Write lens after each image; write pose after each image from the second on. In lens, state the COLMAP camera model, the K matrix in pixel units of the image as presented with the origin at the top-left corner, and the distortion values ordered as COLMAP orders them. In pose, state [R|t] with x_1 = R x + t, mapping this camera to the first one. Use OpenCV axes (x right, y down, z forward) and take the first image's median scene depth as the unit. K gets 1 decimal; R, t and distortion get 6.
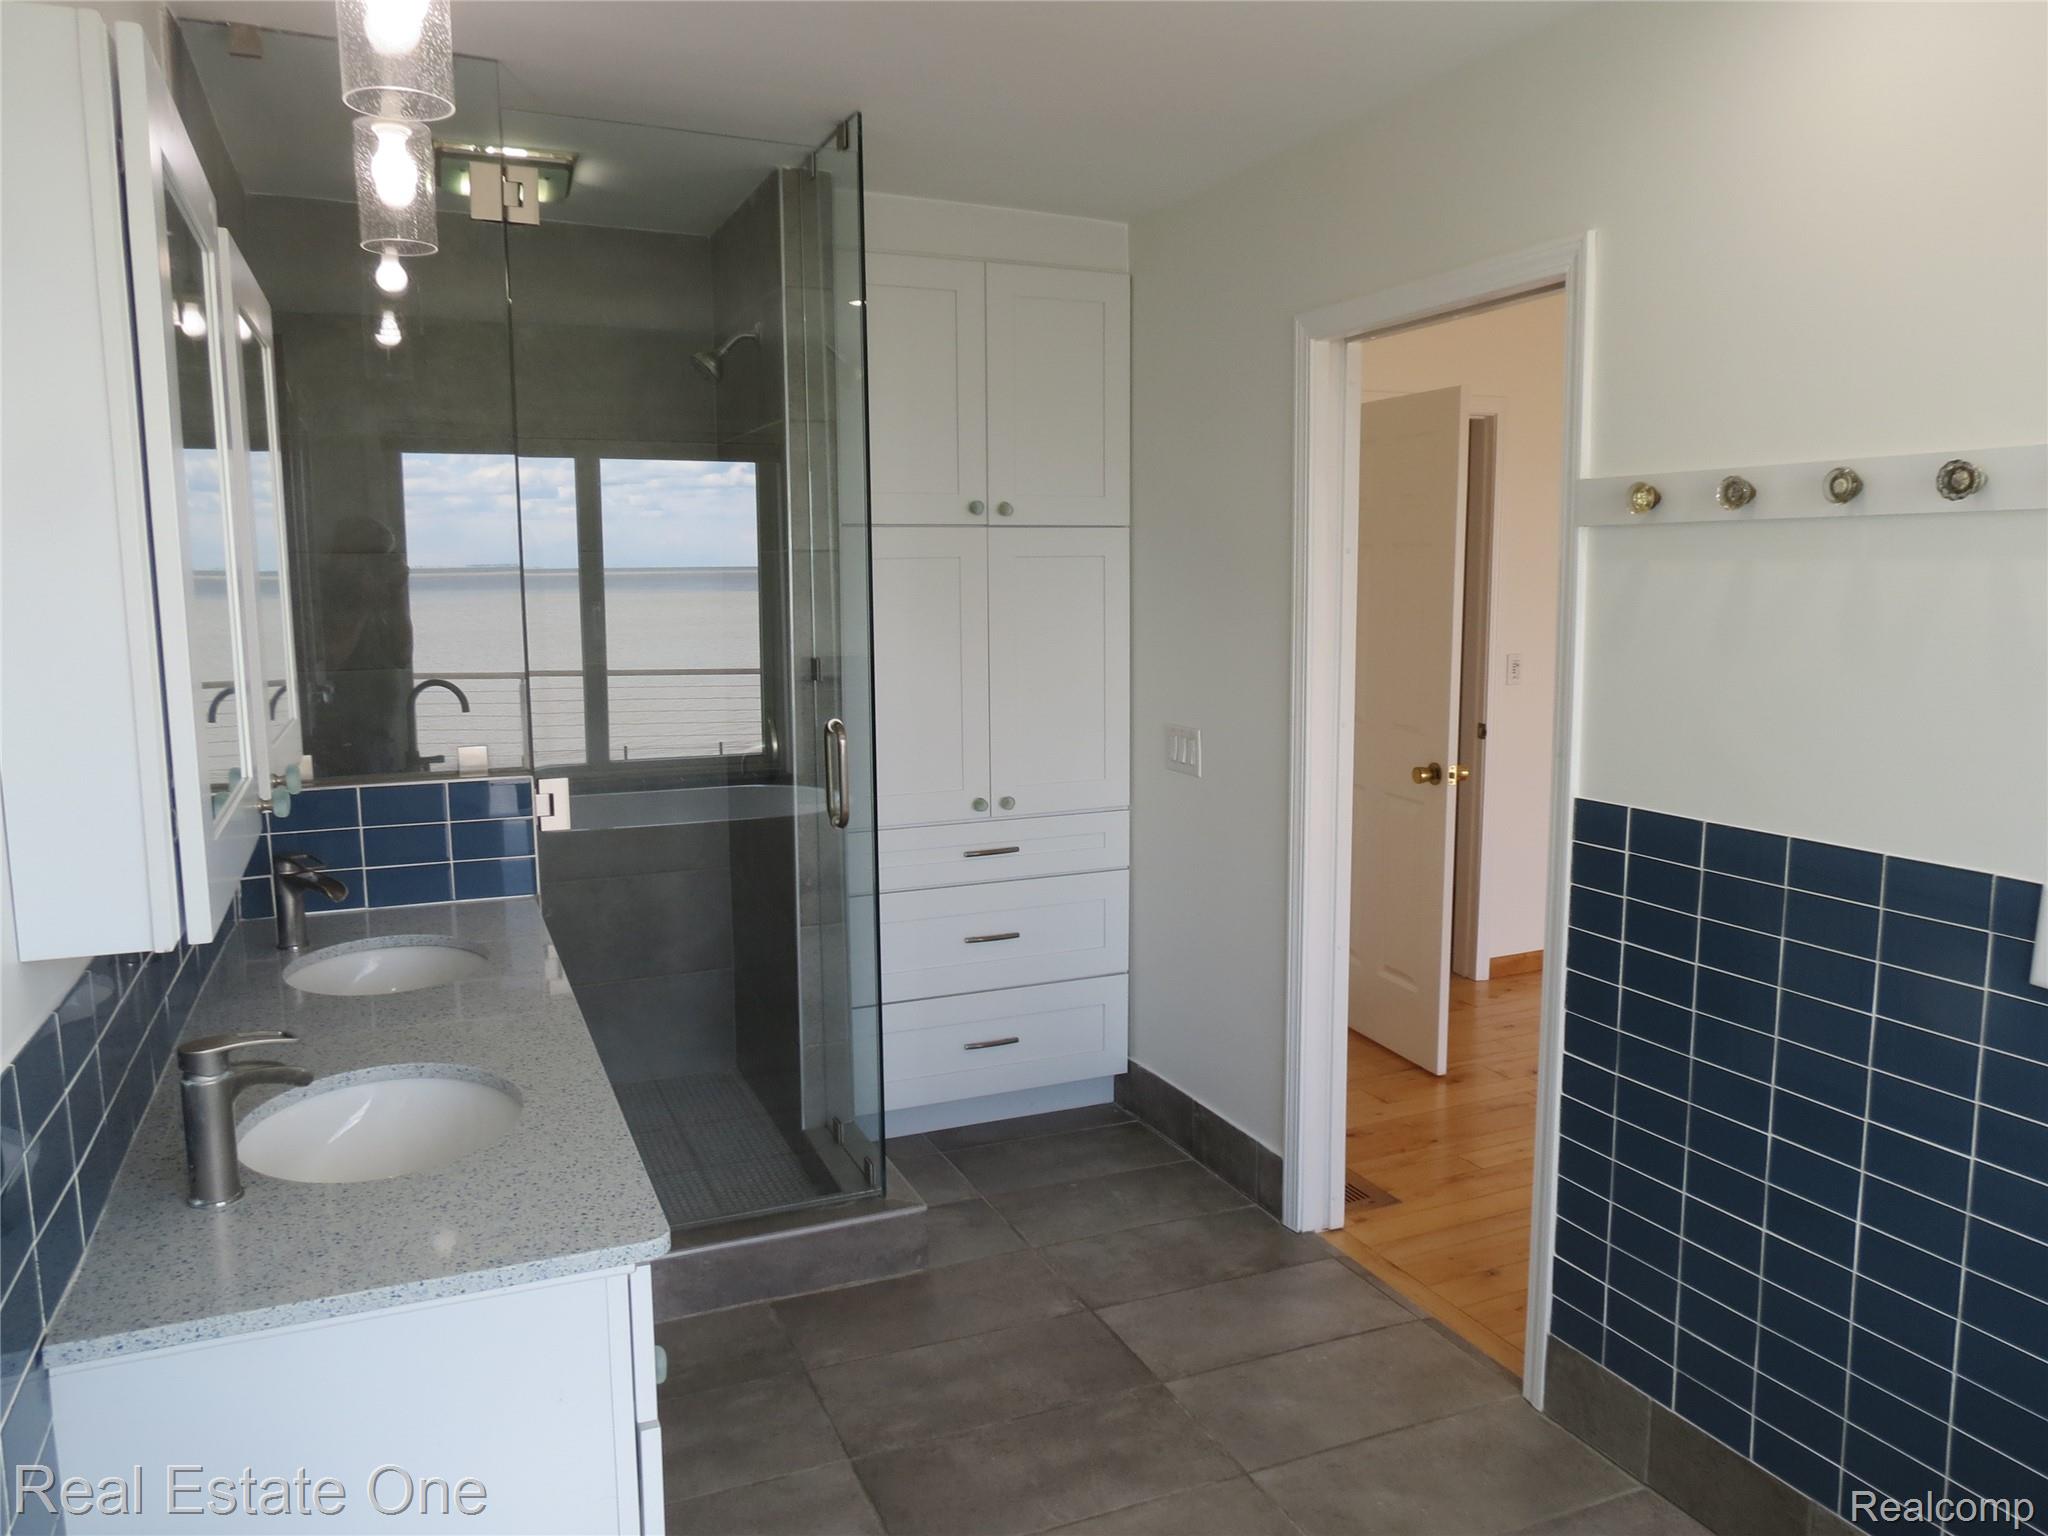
lens RADIAL K [[1437.7, 0, 1026.6], [0, 1437.7, 767.4], [0, 0, 1]] dist [-0.041947, 0.014442]
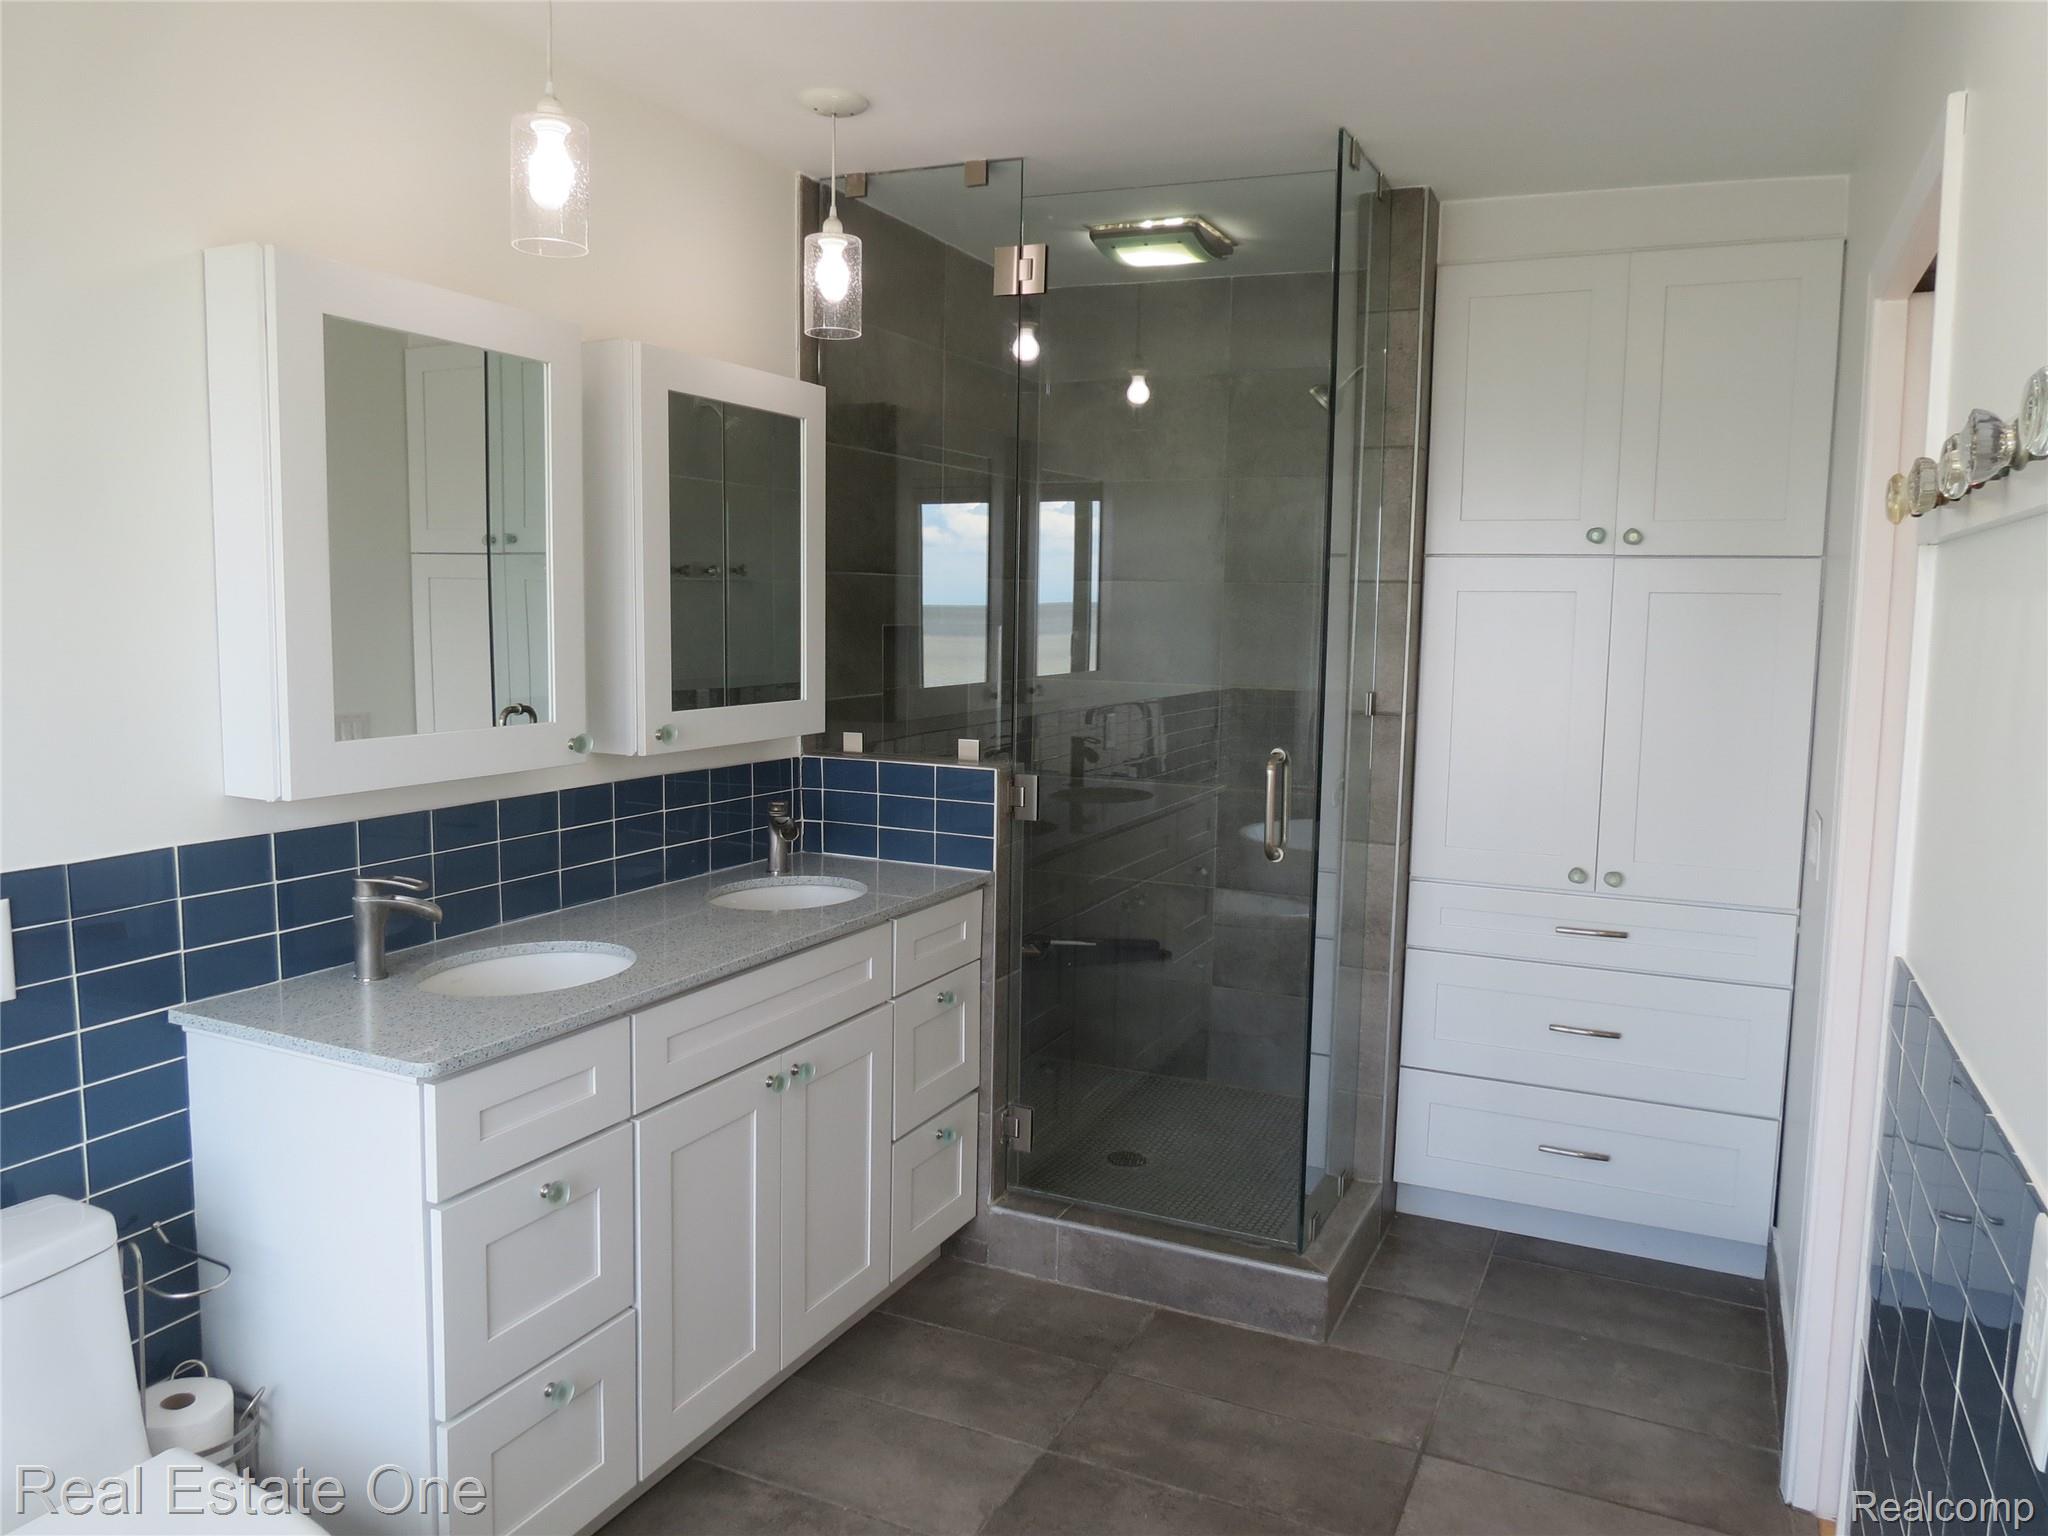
lens RADIAL K [[1437.7, 0, 1017.2], [0, 1437.7, 763.2], [0, 0, 1]] dist [-0.041947, 0.014442]
pose [[0.663060, 0.100000, -0.741857, 0.465598], [-0.123142, 0.992107, 0.023671, -0.024801], [0.738368, 0.075659, 0.670140, 0.203804]]
